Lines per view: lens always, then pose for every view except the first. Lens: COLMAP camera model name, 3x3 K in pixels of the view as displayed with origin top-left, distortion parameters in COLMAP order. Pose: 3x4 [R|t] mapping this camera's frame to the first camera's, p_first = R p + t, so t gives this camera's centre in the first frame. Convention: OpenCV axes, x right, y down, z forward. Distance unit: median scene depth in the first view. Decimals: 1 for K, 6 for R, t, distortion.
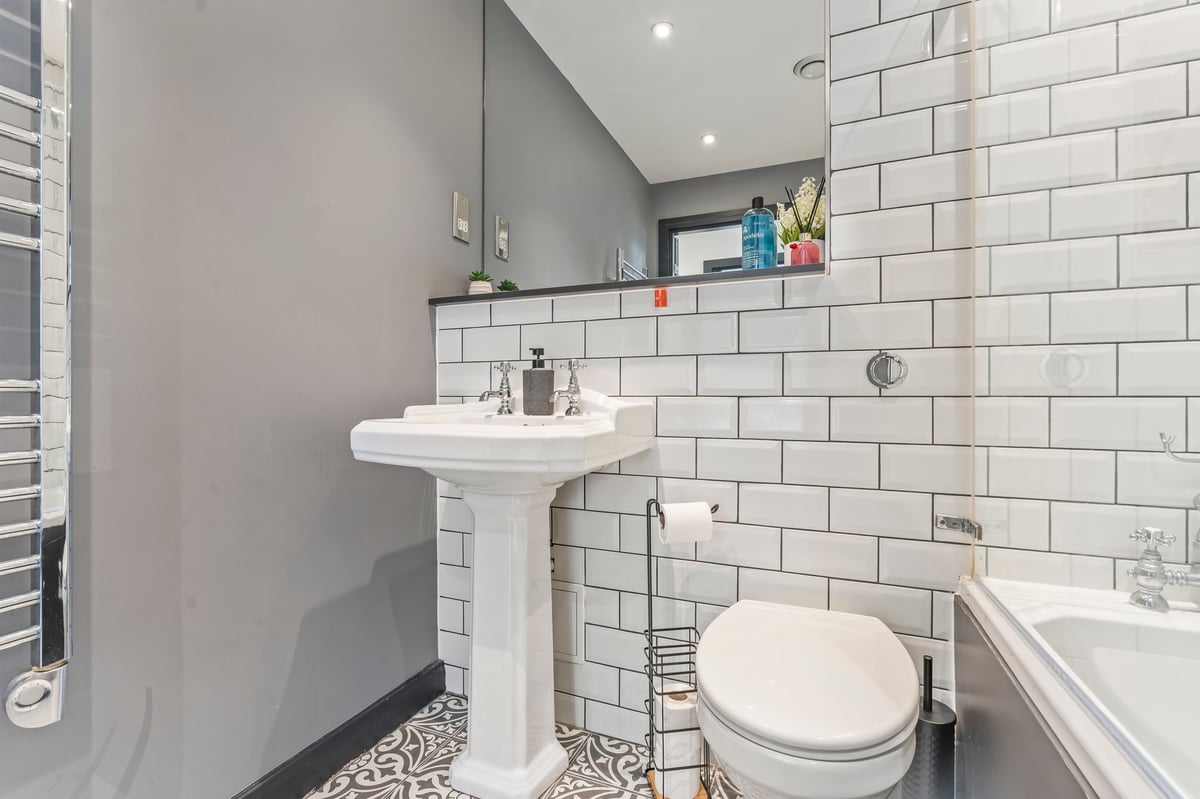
lens RADIAL K [[542.7, 0, 596.0], [0, 542.7, 399.3], [0, 0, 1]] dist [-0.004748, 0.001493]
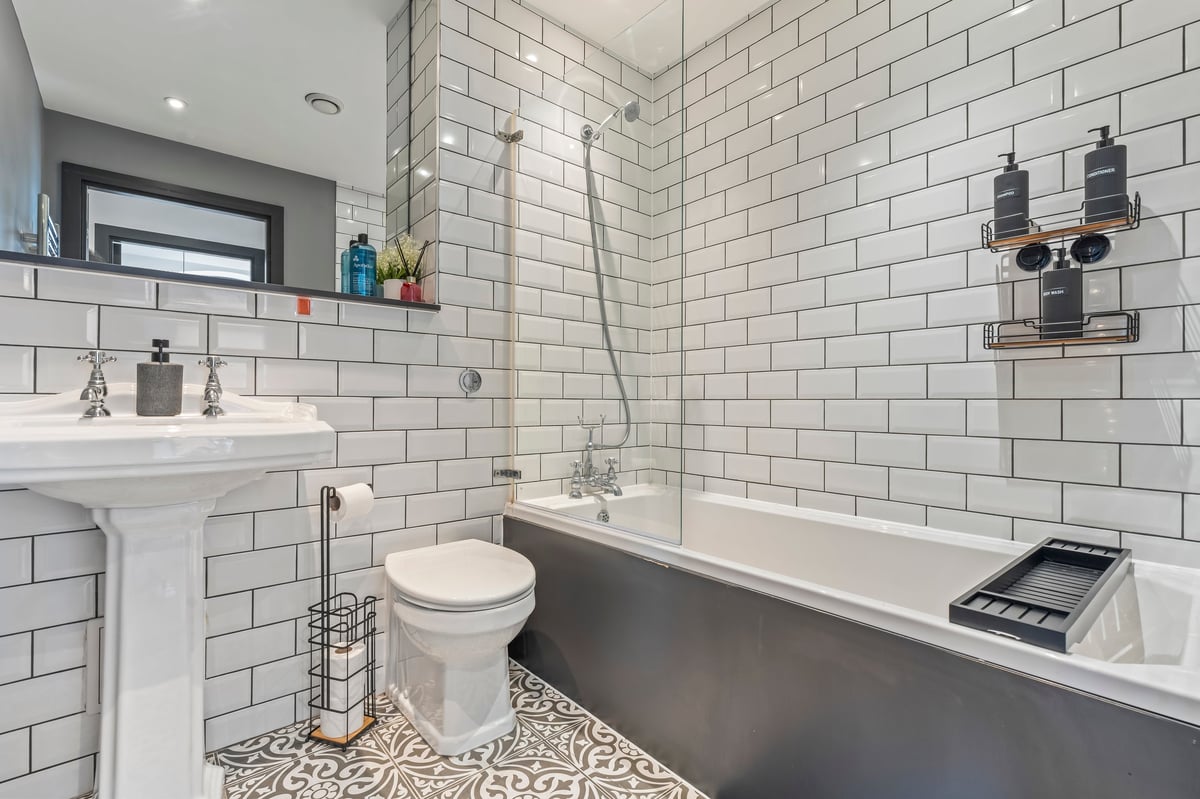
lens RADIAL K [[542.7, 0, 600.6], [0, 542.7, 399.7], [0, 0, 1]] dist [-0.004748, 0.001493]
pose [[0.440886, 0.004607, 0.897551, -0.616931], [-0.003104, 0.999989, -0.003608, 0.004015], [-0.897558, -0.001195, 0.440895, -0.019234]]
